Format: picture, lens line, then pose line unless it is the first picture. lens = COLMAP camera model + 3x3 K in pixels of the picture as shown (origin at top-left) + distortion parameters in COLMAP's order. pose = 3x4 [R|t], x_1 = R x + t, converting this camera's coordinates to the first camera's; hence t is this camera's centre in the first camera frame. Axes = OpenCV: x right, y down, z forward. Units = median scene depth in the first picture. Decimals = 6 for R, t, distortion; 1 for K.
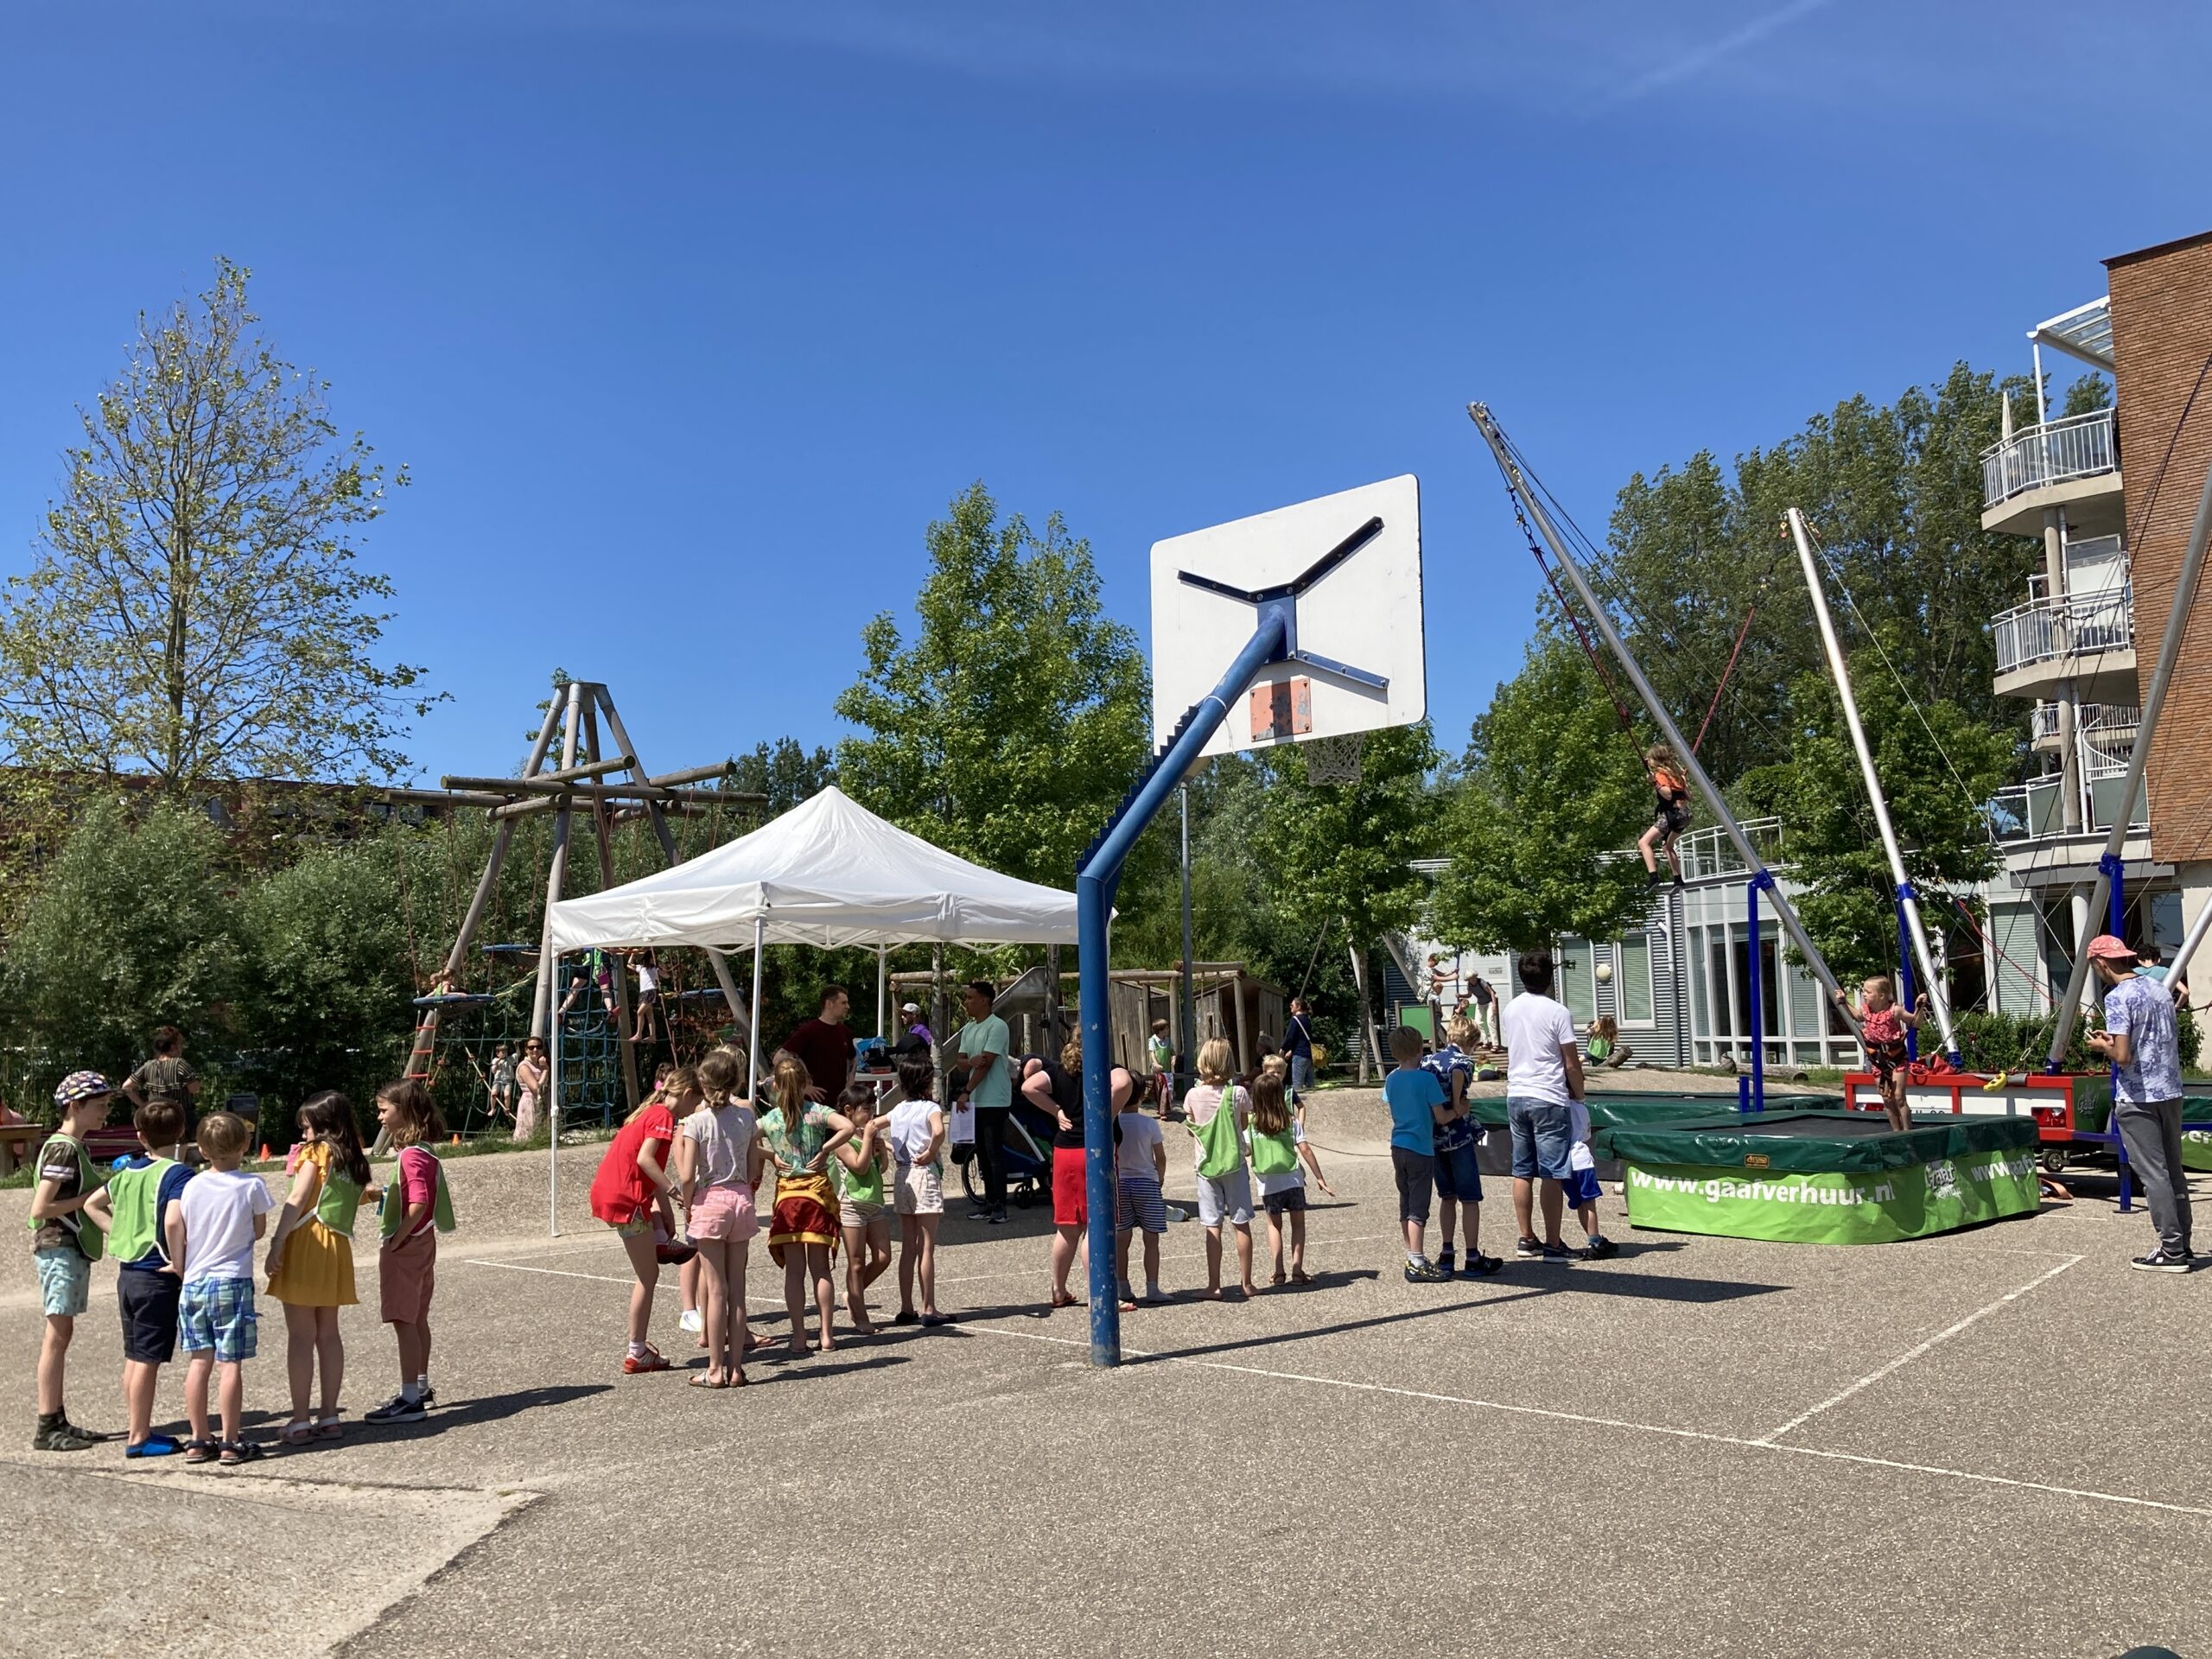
lens RADIAL K [[2212.5, 0, 1043.8], [0, 2212.5, 787.9], [0, 0, 1]] dist [-0.041531, 0.007539]
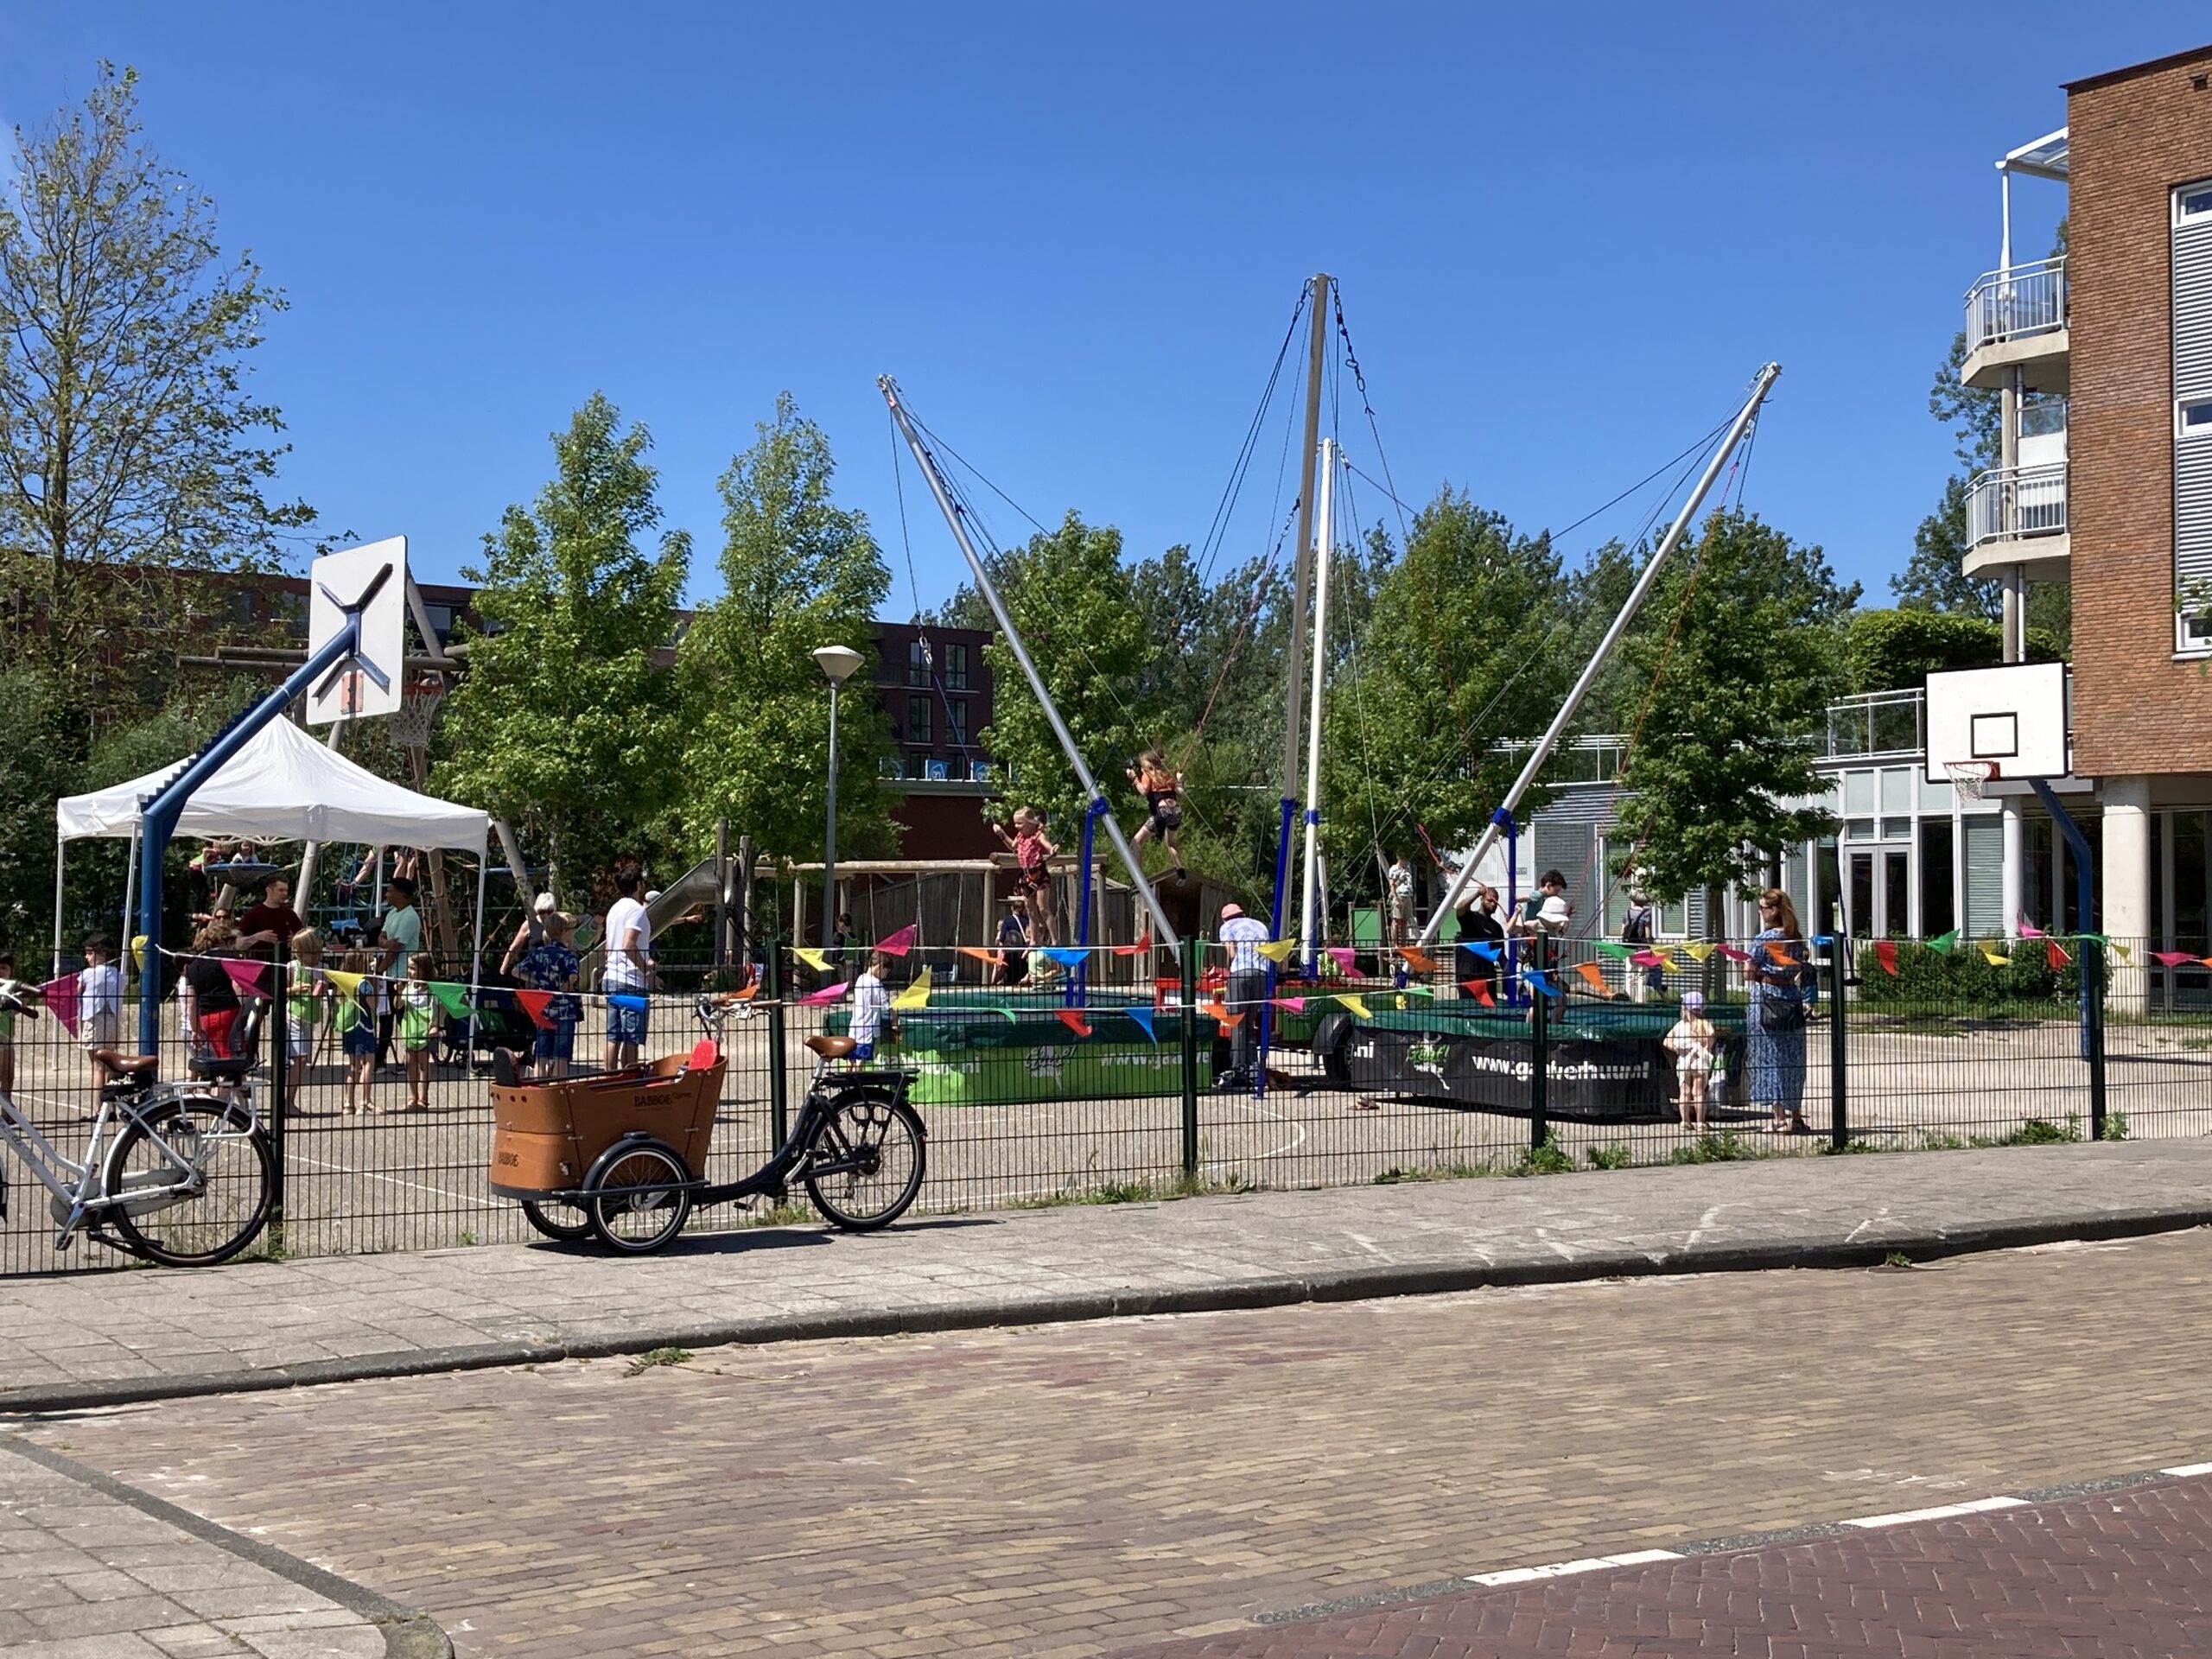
lens RADIAL K [[3093.7, 0, 1112.6], [0, 3093.7, 781.8], [0, 0, 1]] dist [0.178525, -0.800402]
pose [[0.987720, 0.027756, -0.153752, 0.311599], [-0.017289, 0.997467, 0.069004, -0.043614], [0.155277, -0.065499, 0.985697, -0.306070]]
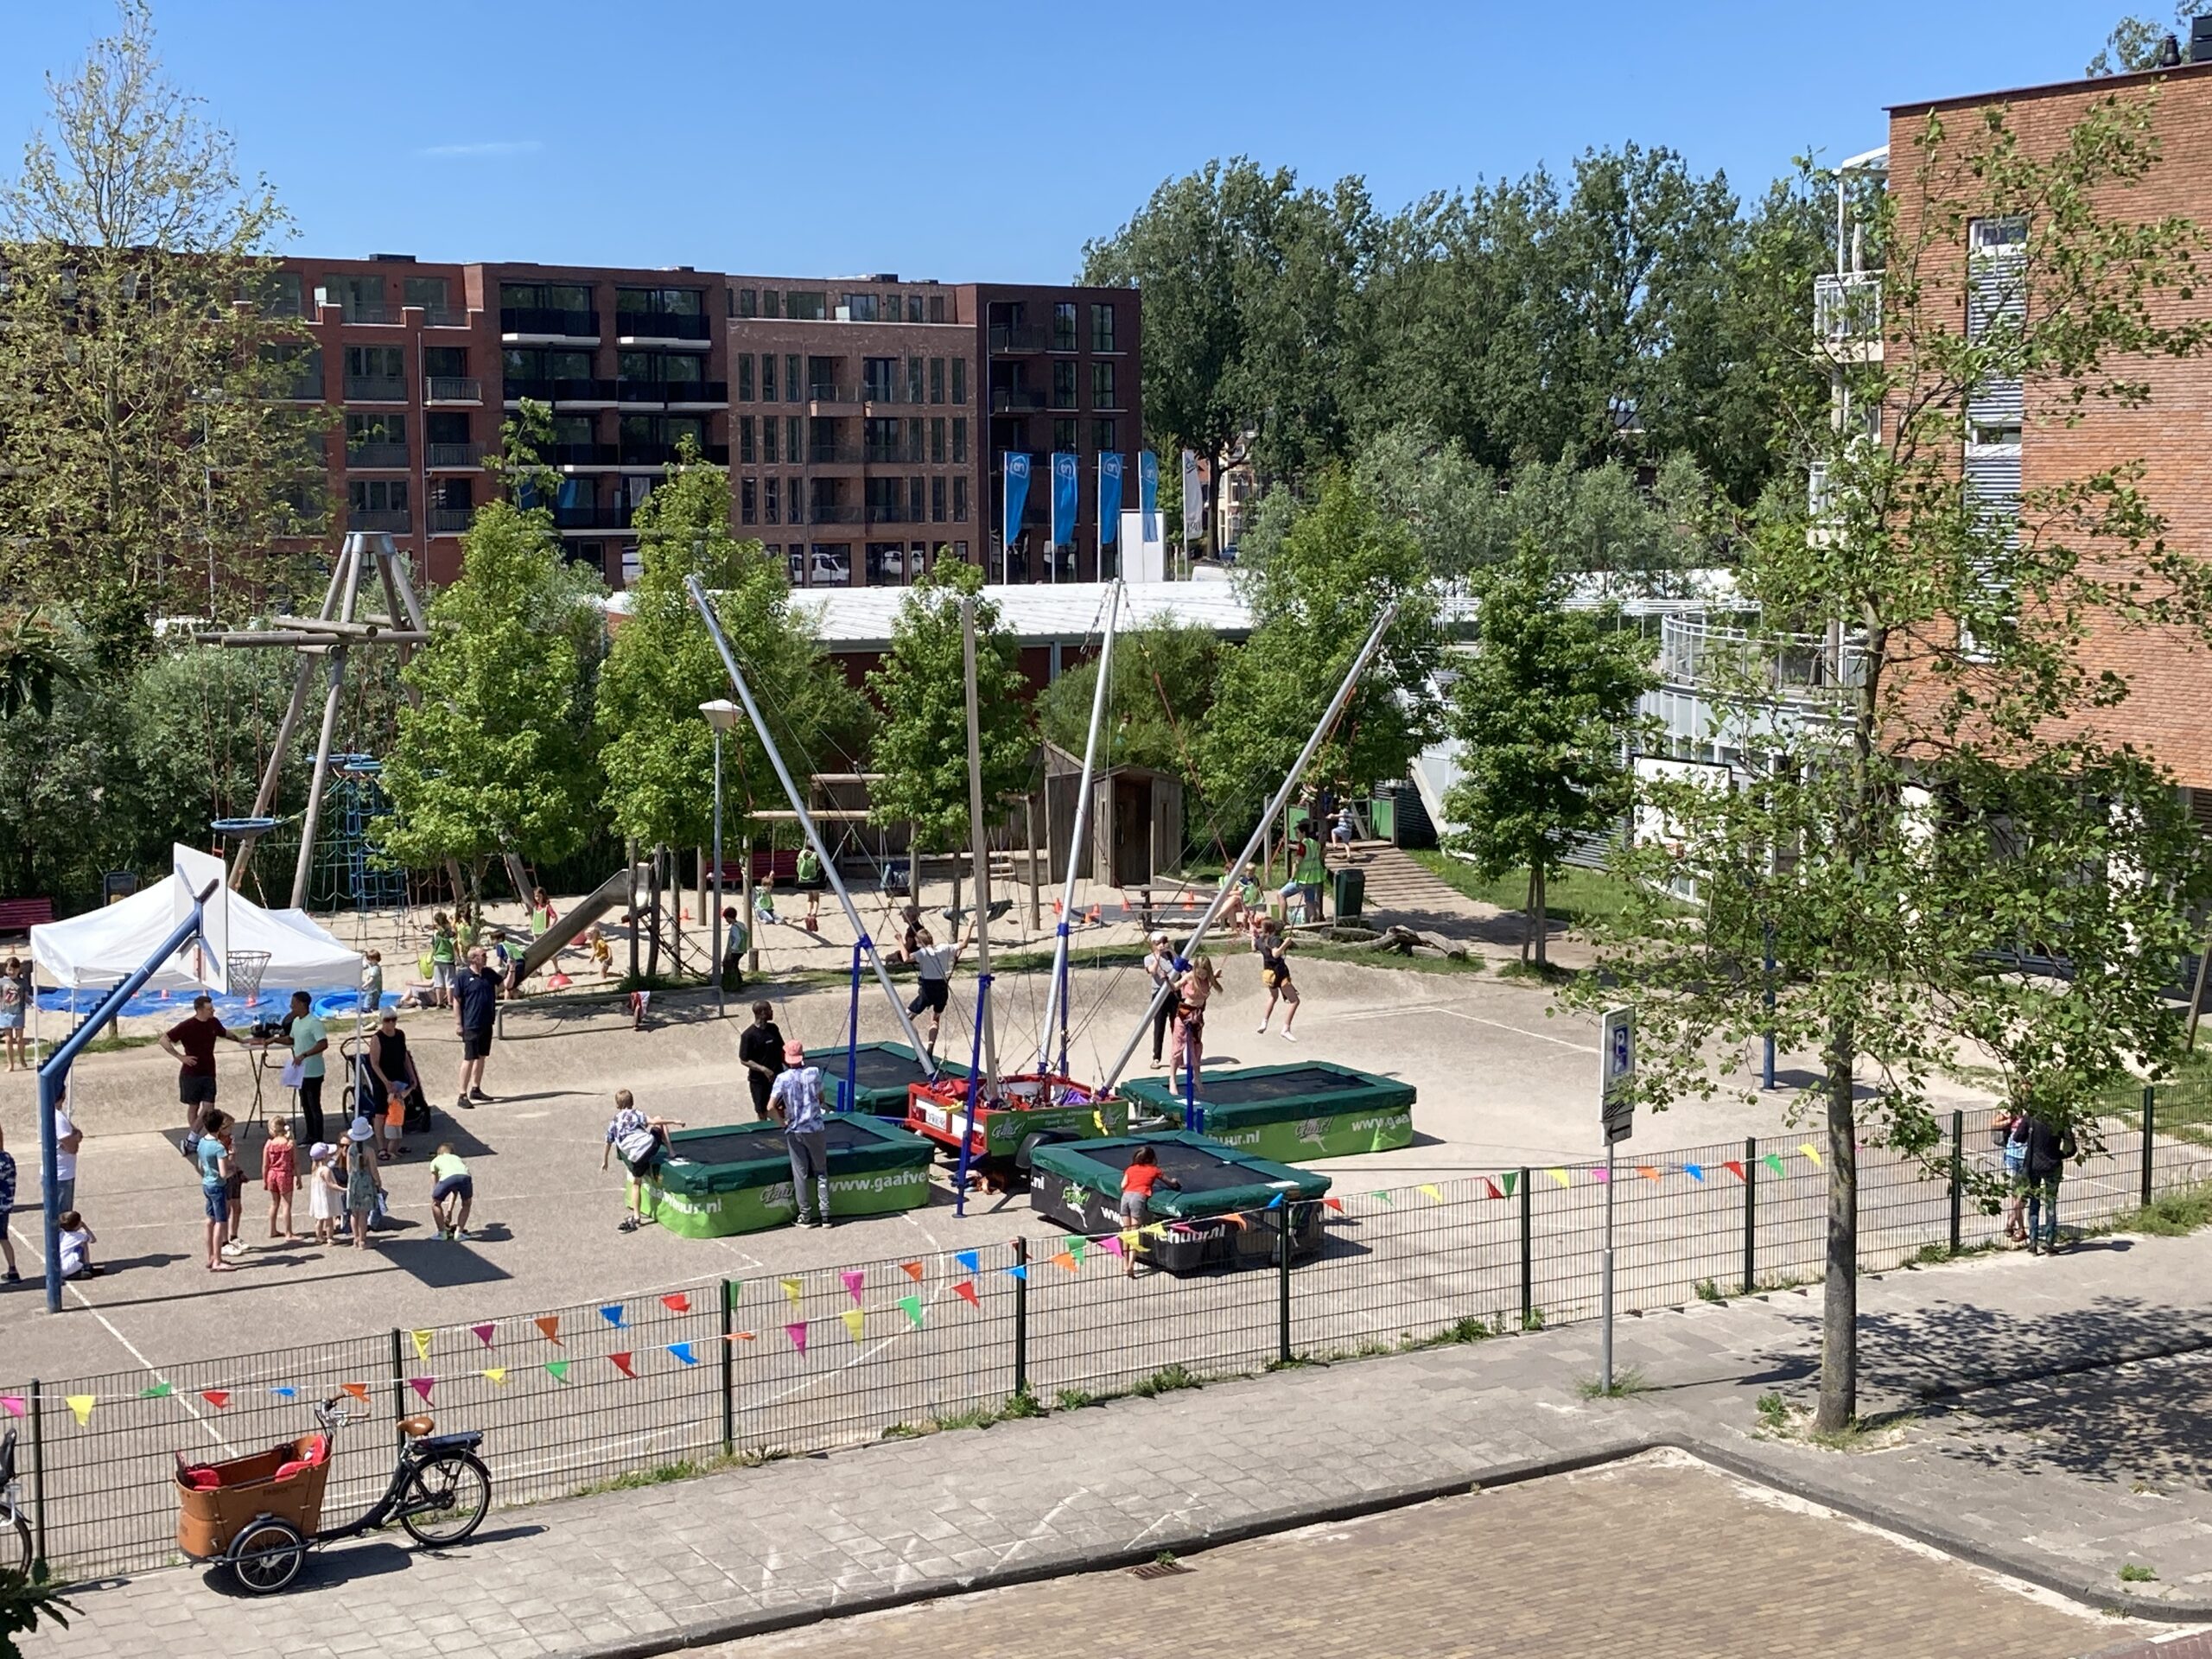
lens RADIAL K [[3324.7, 0, 1106.0], [0, 3324.7, 829.5], [0, 0, 1]] dist [0.055244, 0.049738]
pose [[0.971299, 0.055460, -0.231304, 0.511920], [-0.000813, 0.973206, 0.229933, -0.270841], [0.237859, -0.223146, 0.945320, -0.488604]]
